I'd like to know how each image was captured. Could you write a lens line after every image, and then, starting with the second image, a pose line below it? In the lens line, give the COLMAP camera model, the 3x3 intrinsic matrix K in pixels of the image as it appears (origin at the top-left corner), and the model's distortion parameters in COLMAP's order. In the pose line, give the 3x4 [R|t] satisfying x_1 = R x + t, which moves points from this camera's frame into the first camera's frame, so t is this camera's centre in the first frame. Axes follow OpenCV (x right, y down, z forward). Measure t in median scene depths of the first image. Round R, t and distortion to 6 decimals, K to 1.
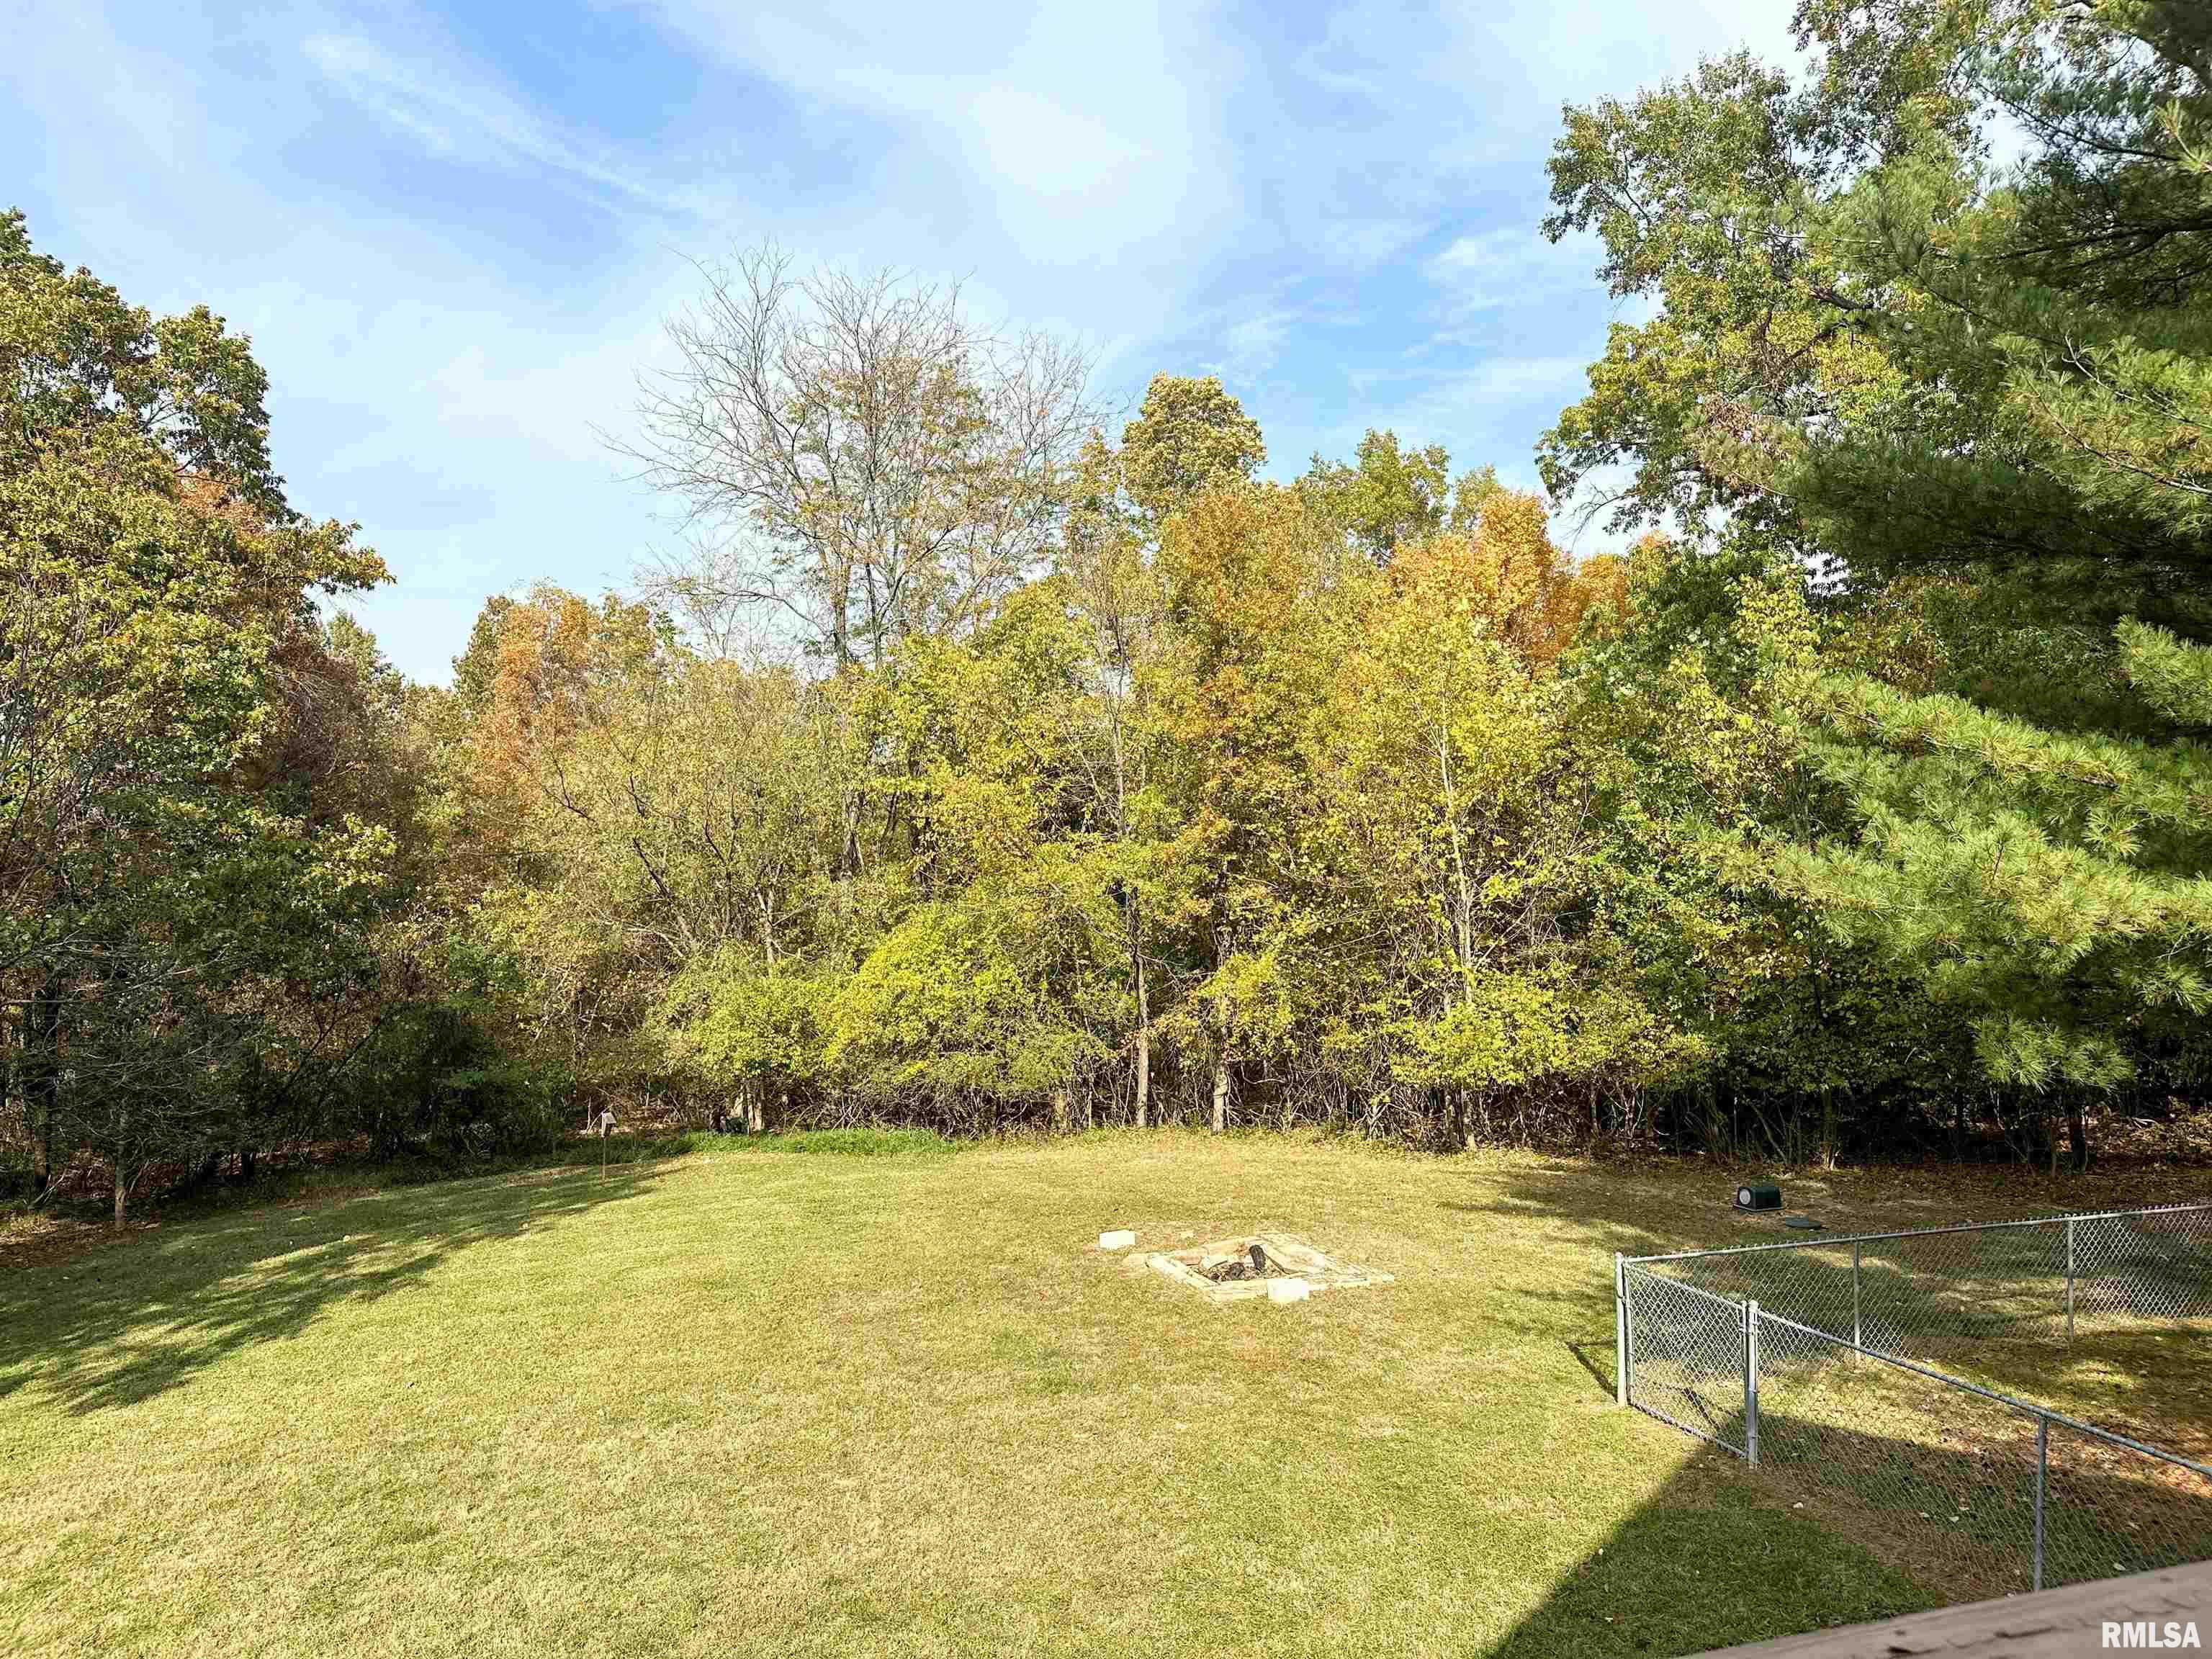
lens RADIAL K [[1568.5, 0, 1105.4], [0, 1568.5, 795.4], [0, 0, 1]] dist [0.039561, -0.030777]
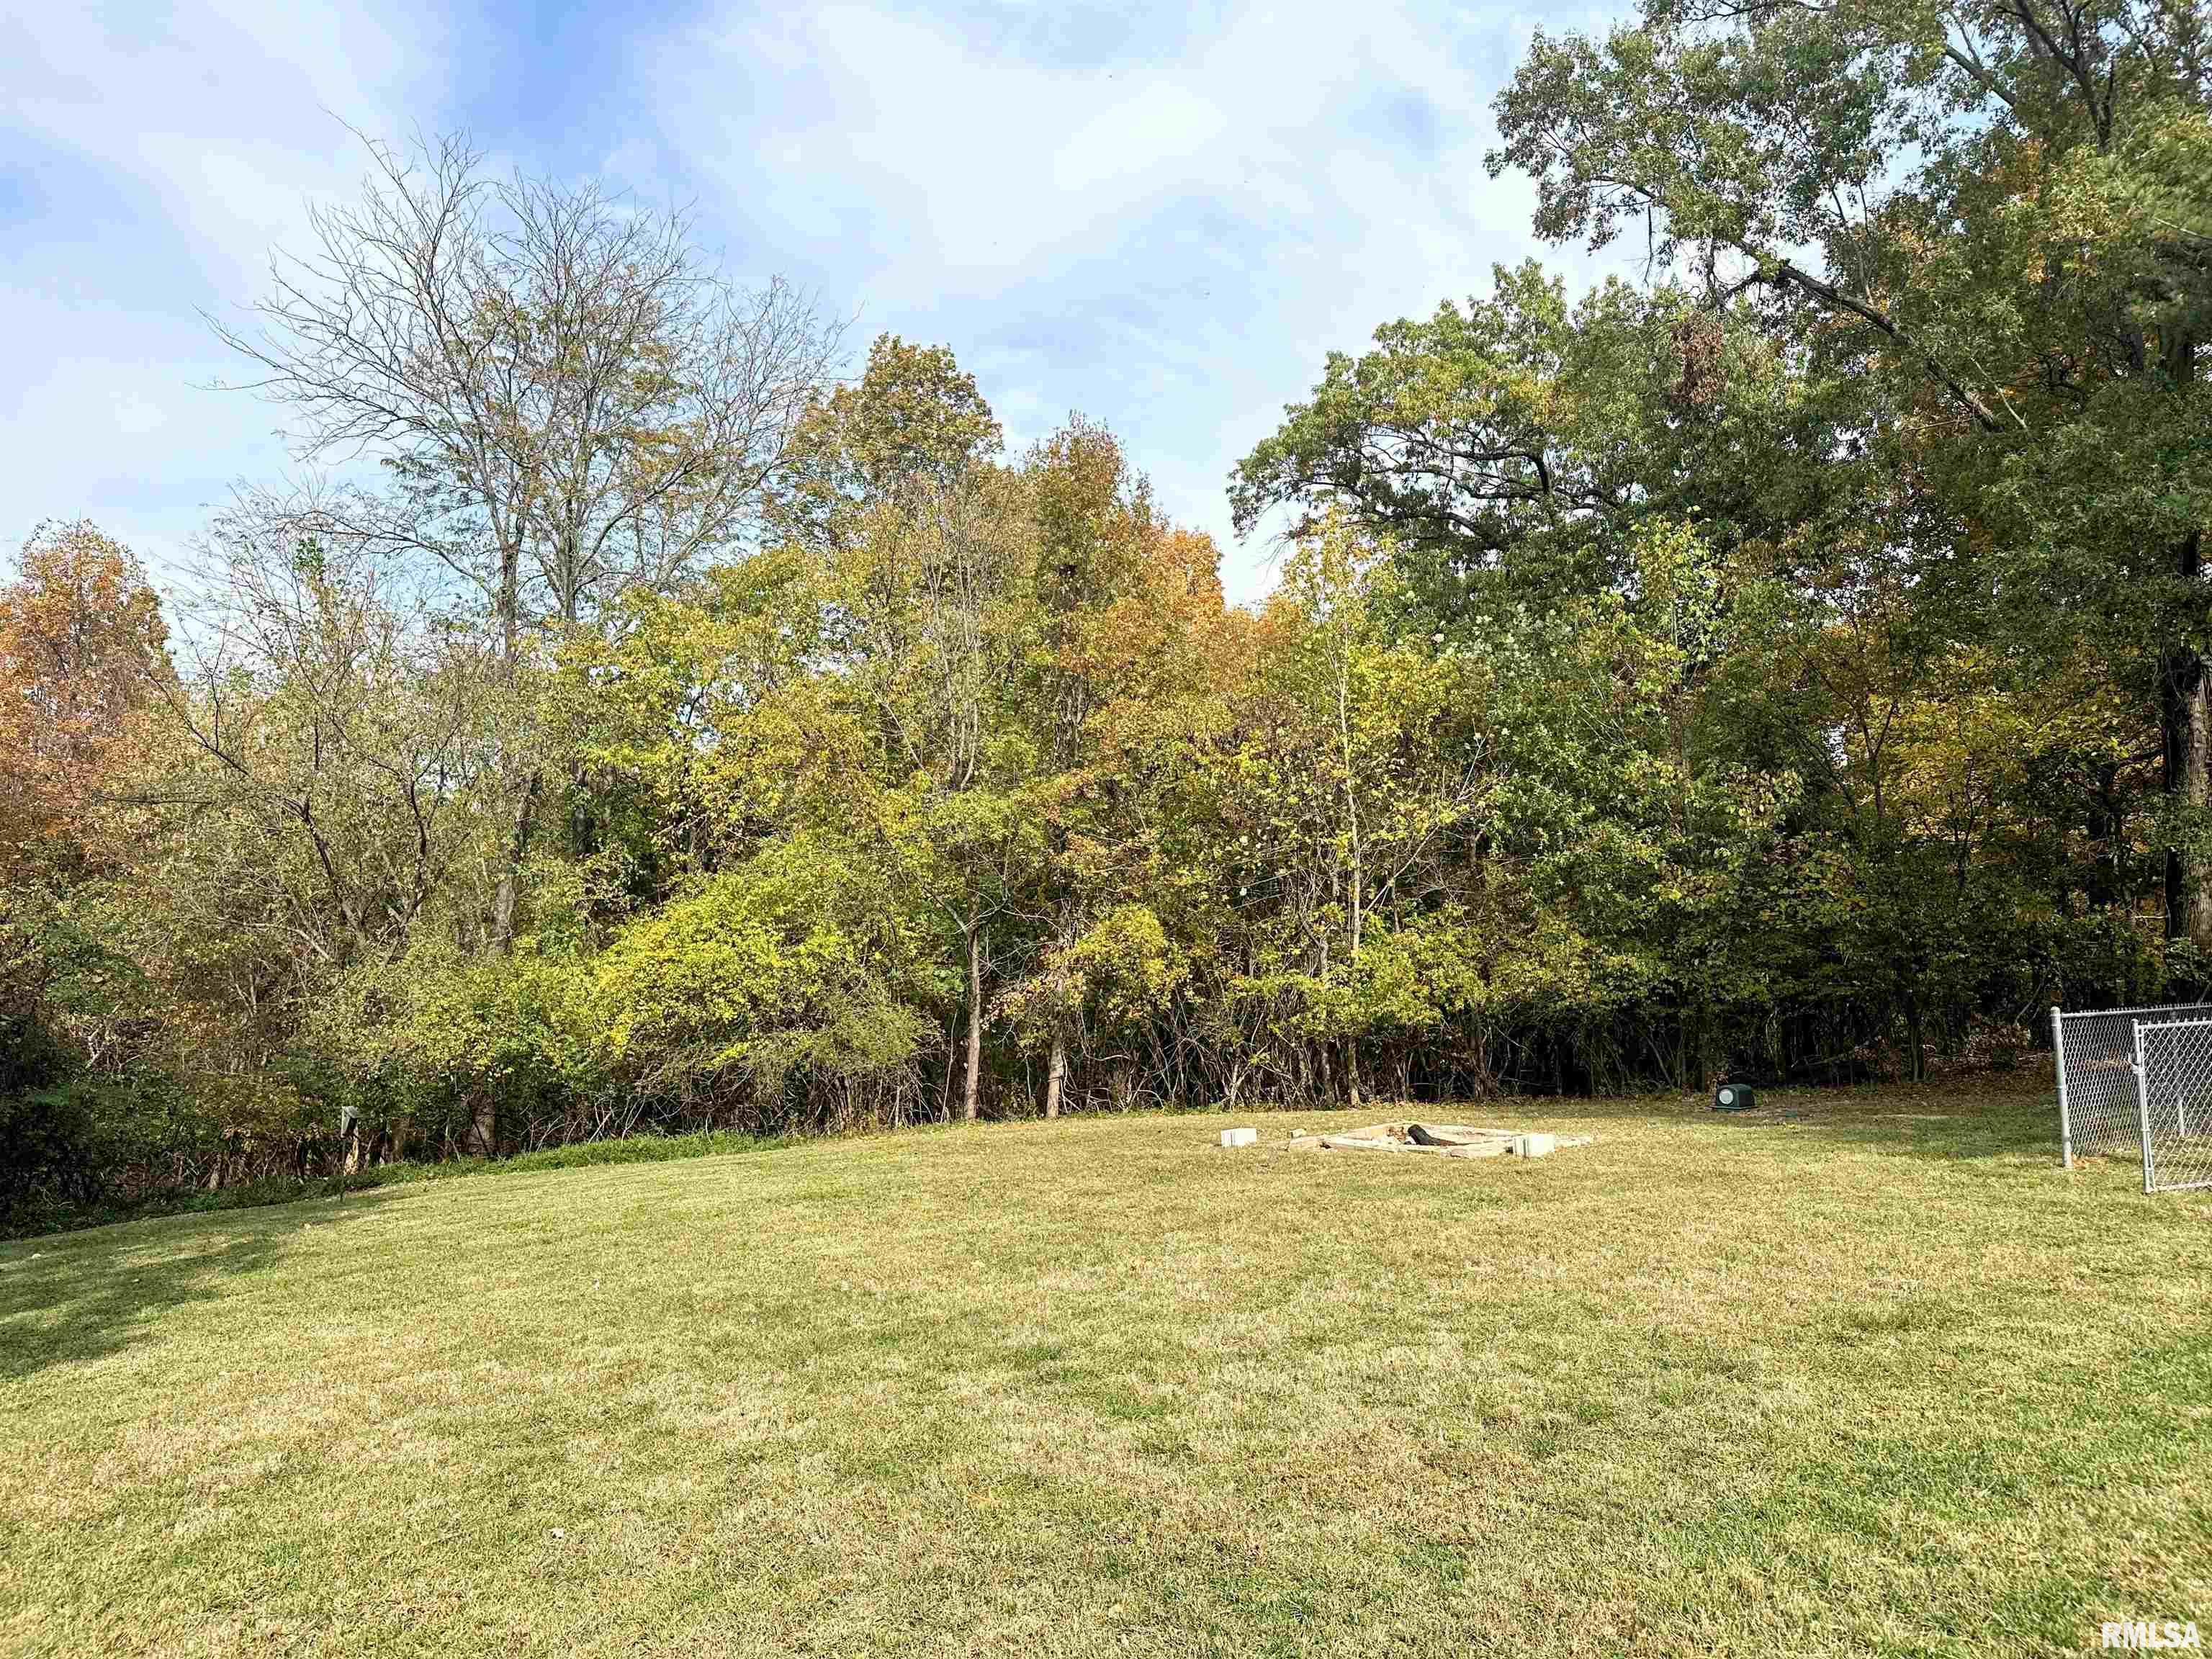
lens RADIAL K [[1568.5, 0, 1109.1], [0, 1568.5, 786.2], [0, 0, 1]] dist [0.039561, -0.030777]
pose [[0.935425, 0.032936, 0.351987, -0.225386], [-0.003331, 0.996428, -0.084385, 0.098892], [-0.353509, 0.077764, 0.932193, 0.127731]]
